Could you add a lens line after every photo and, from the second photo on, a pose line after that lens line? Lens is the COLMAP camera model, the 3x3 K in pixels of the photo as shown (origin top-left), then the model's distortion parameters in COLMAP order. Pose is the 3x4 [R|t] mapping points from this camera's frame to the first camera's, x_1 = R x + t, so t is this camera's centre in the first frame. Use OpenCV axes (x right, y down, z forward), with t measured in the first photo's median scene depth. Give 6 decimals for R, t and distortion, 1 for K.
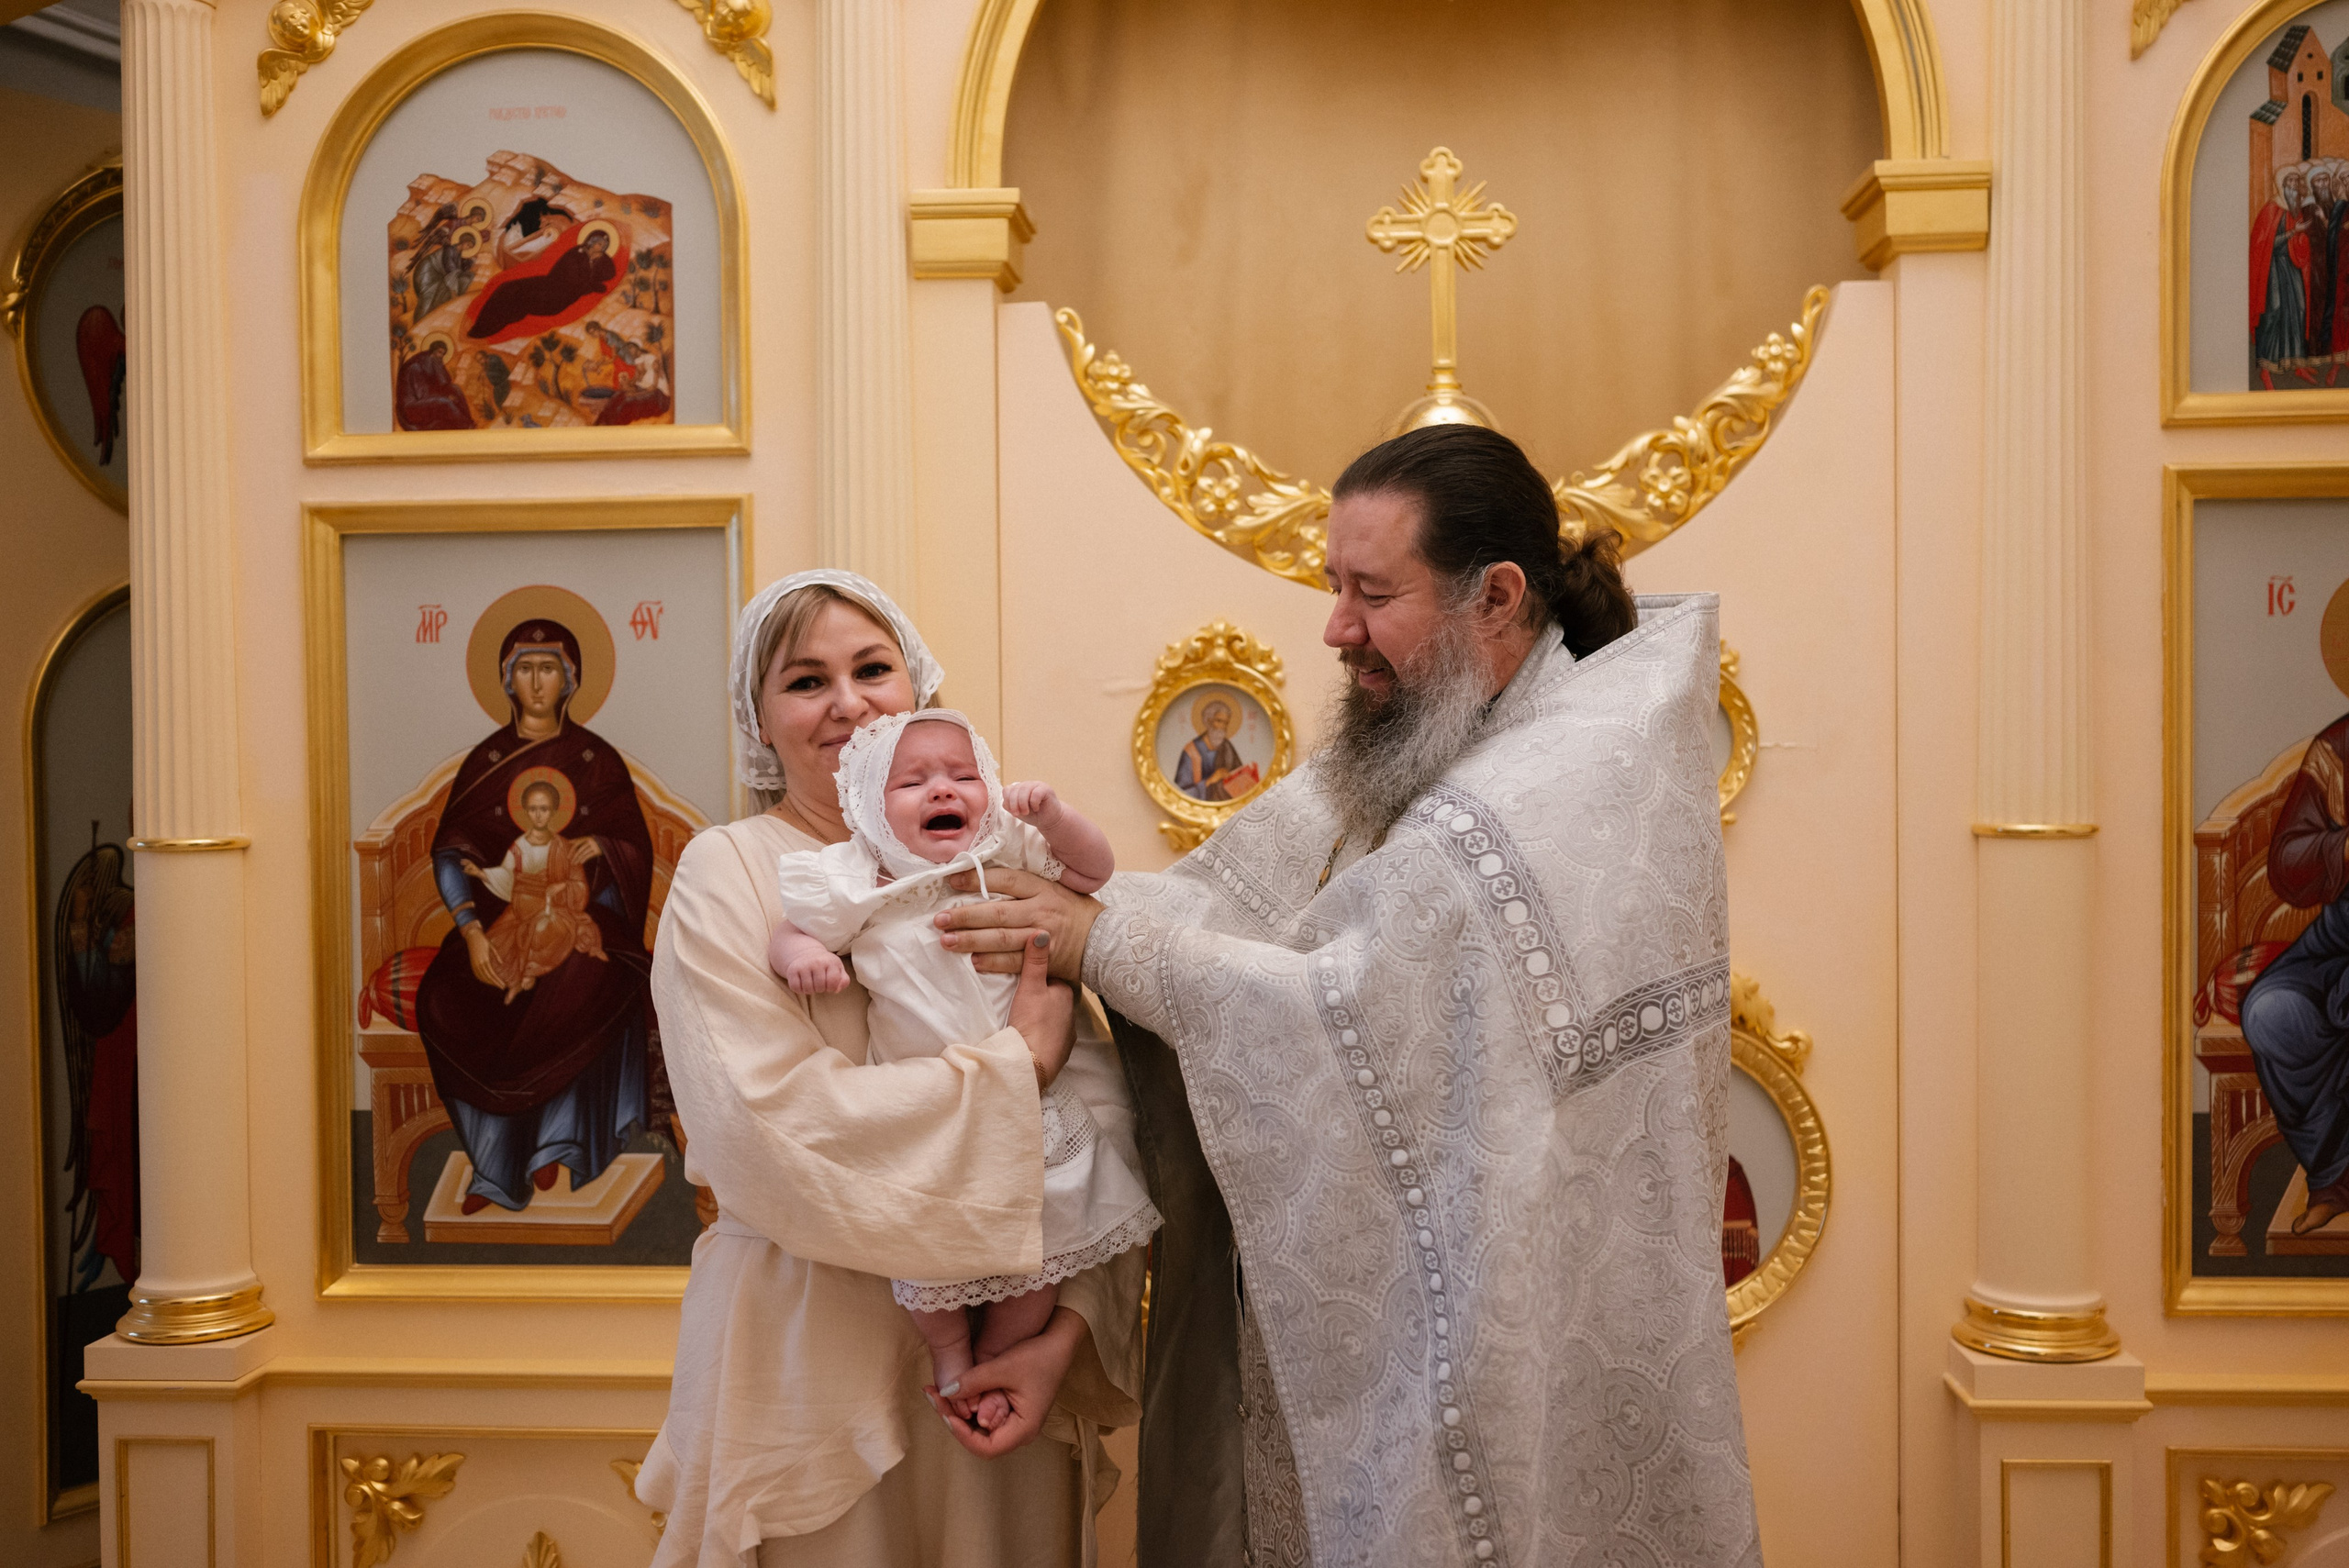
lens RADIAL K [[2328.5, 0, 1174.5], [0, 2328.5, 784.0], [0, 0, 1]] dist [0.002542, 0.008917]
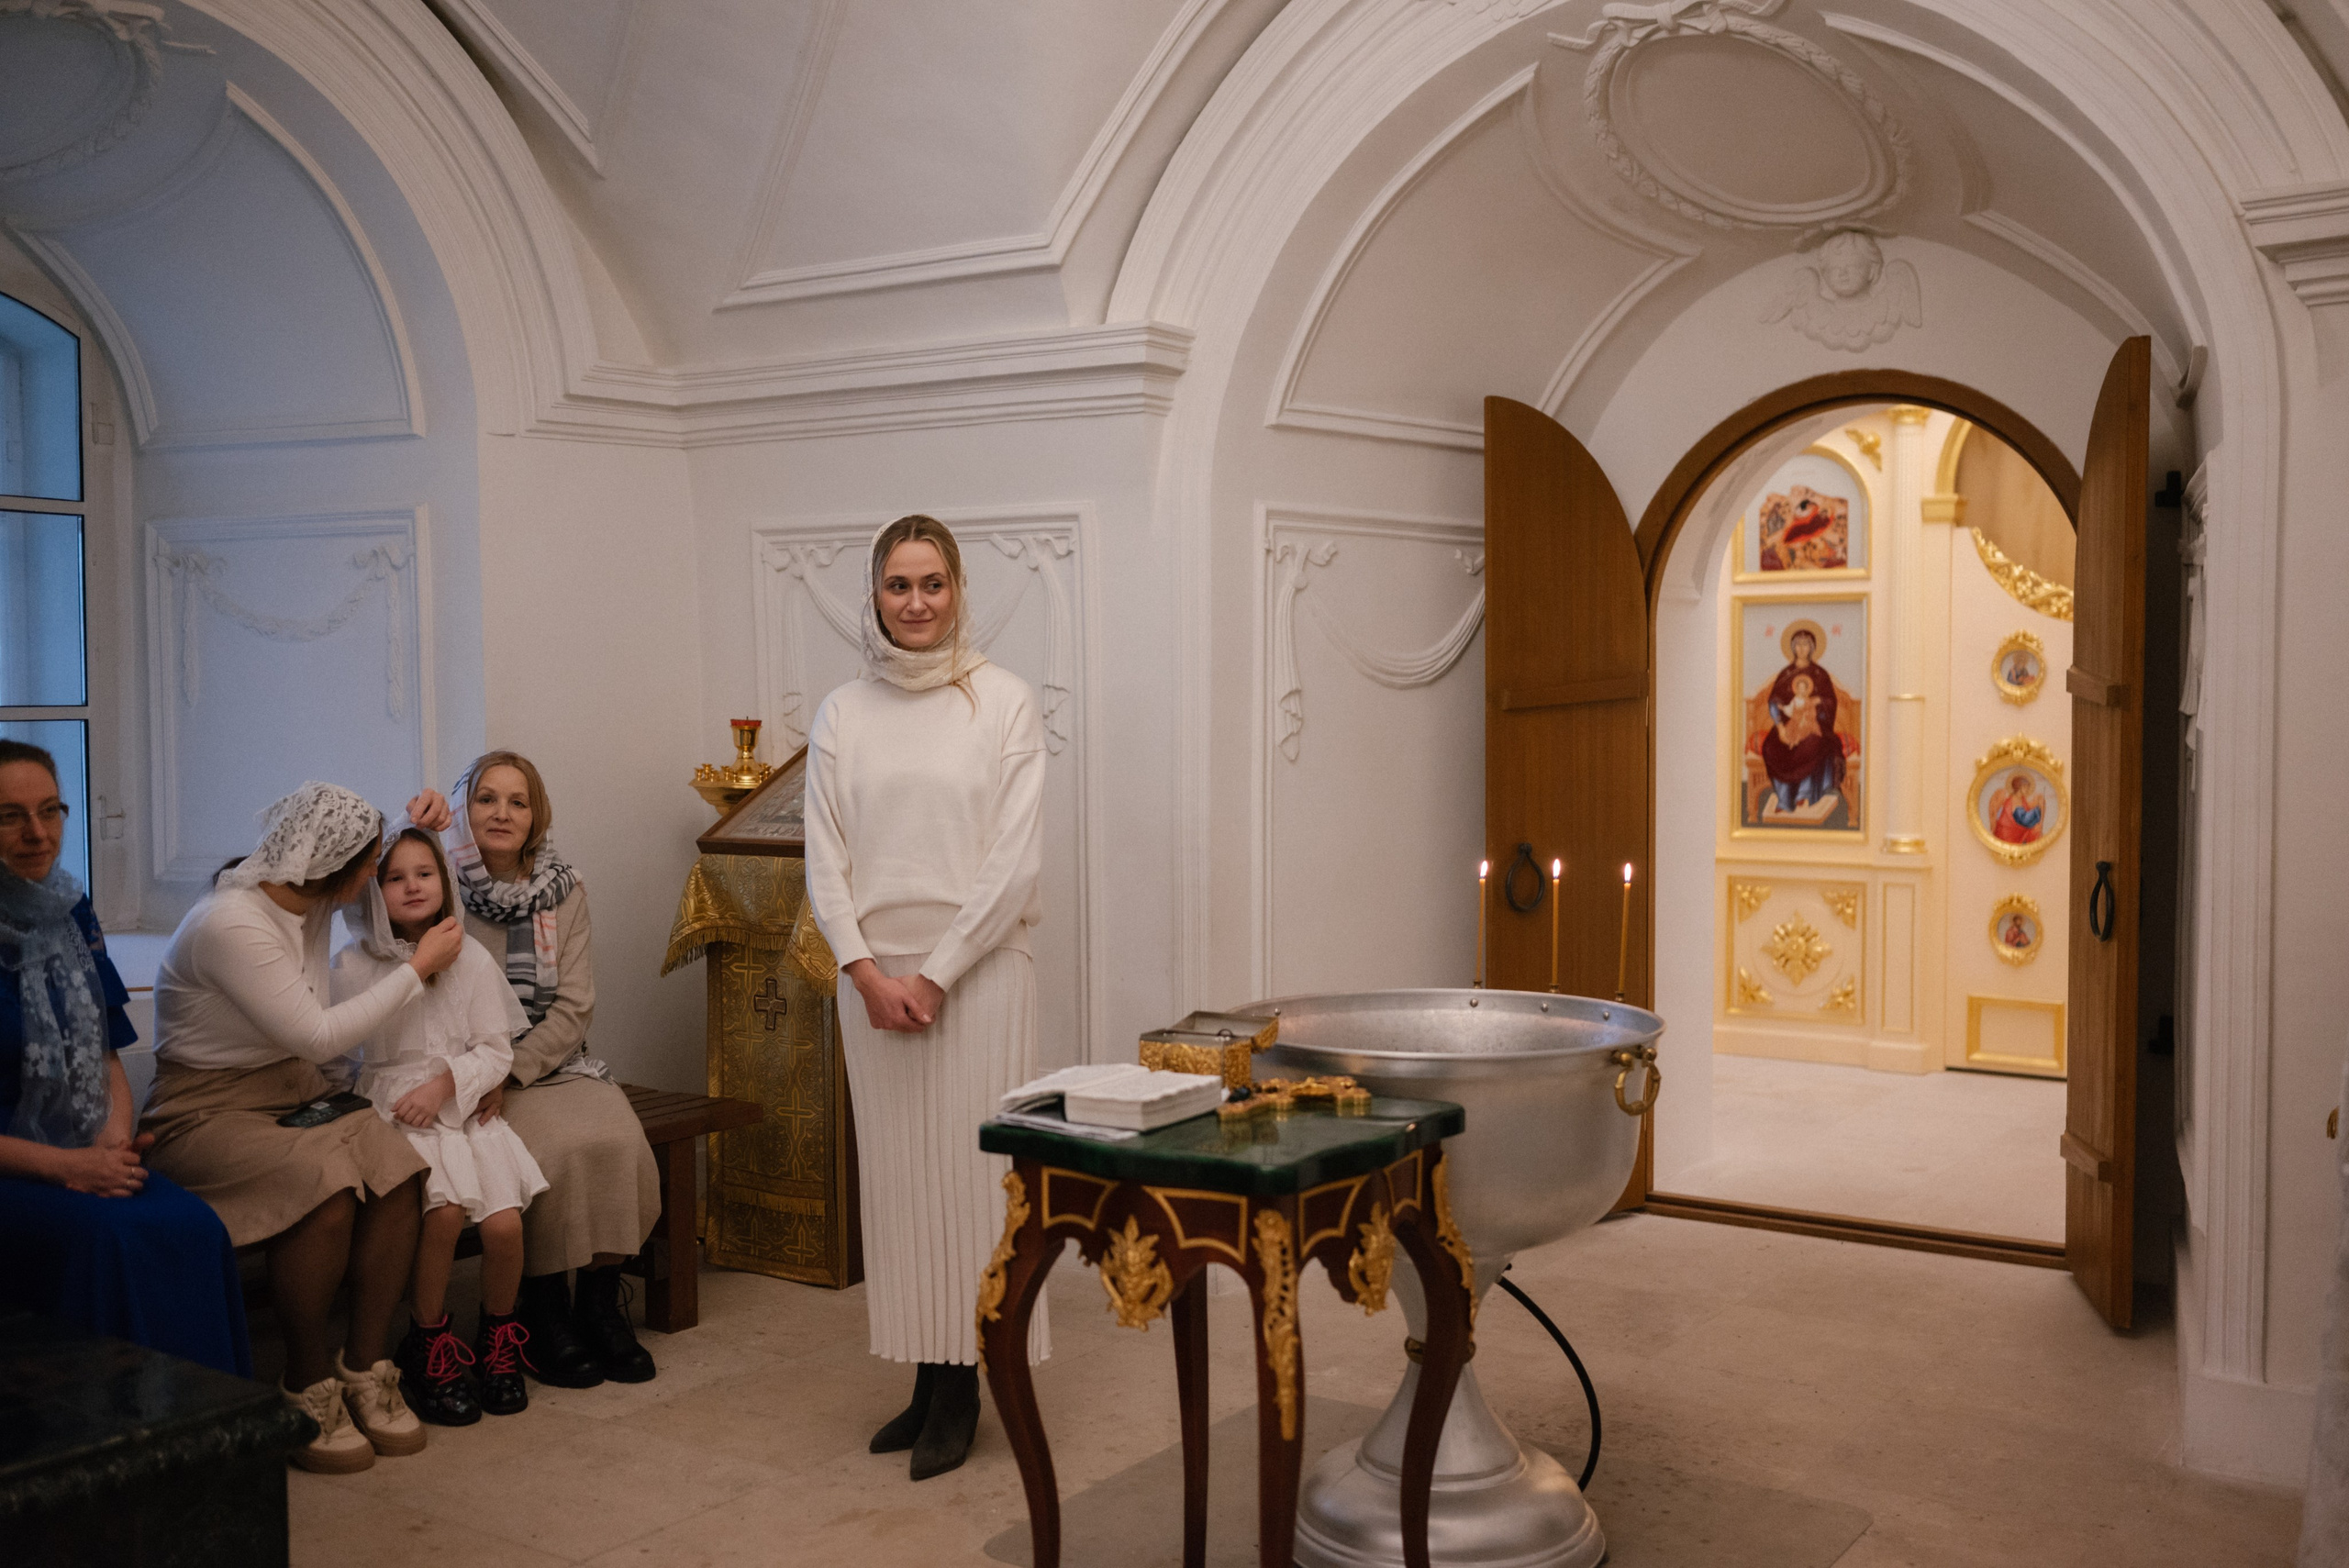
lens RADIAL K [[2224.9, 0, 1170.9], [0, 2224.9, 811.5], [0, 0, 1]] dist [-0.007174, 0.011457]
pose [[0.868242, 0.031578, -0.495135, 0.511722], [-0.014060, 0.999138, 0.039066, 0.074758], [0.495941, -0.026957, 0.867937, -2.164234]]
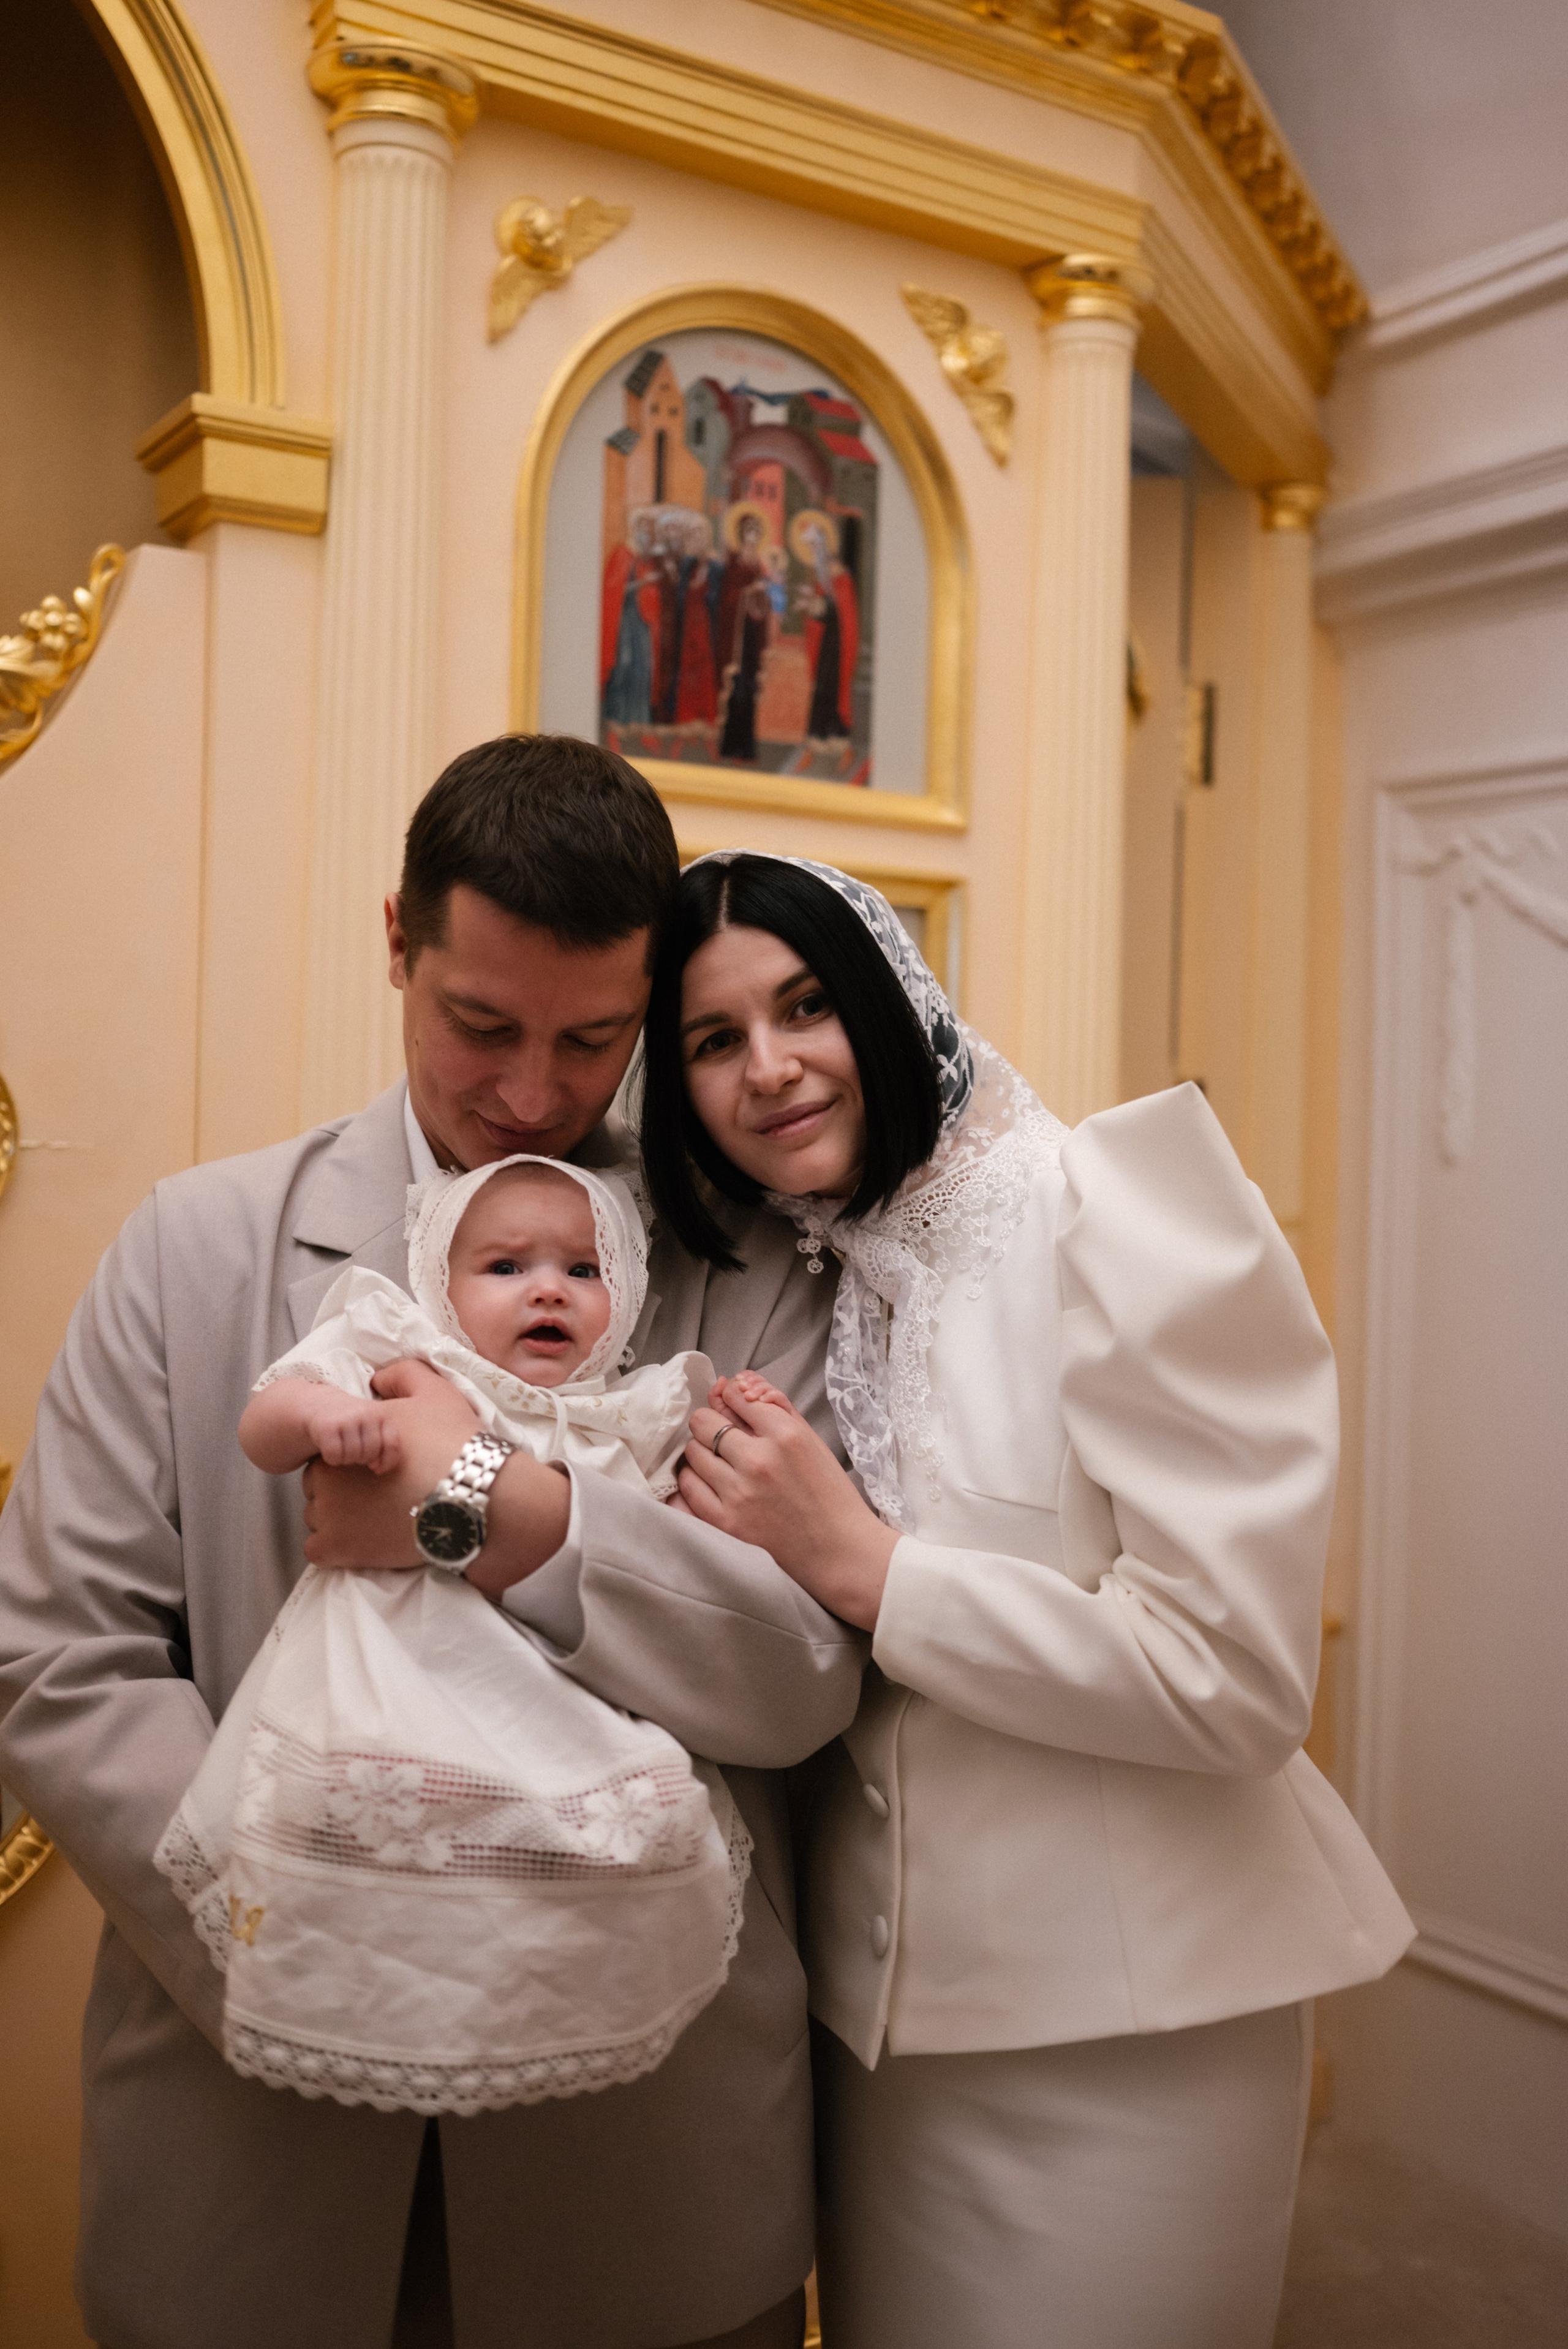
lens RADIAL K [[2191.2, 0, 761.7], [0, 2191.2, 1148.8], [0, 0, 1]] dist [-0.003171, 0.006321]
pose [[0.807808, 0.024804, 0.588923, 0.030032], [-0.022062, 0.999686, -0.011841, -0.011919], [-0.589032, -0.003427, 0.808102, 0.287624]]
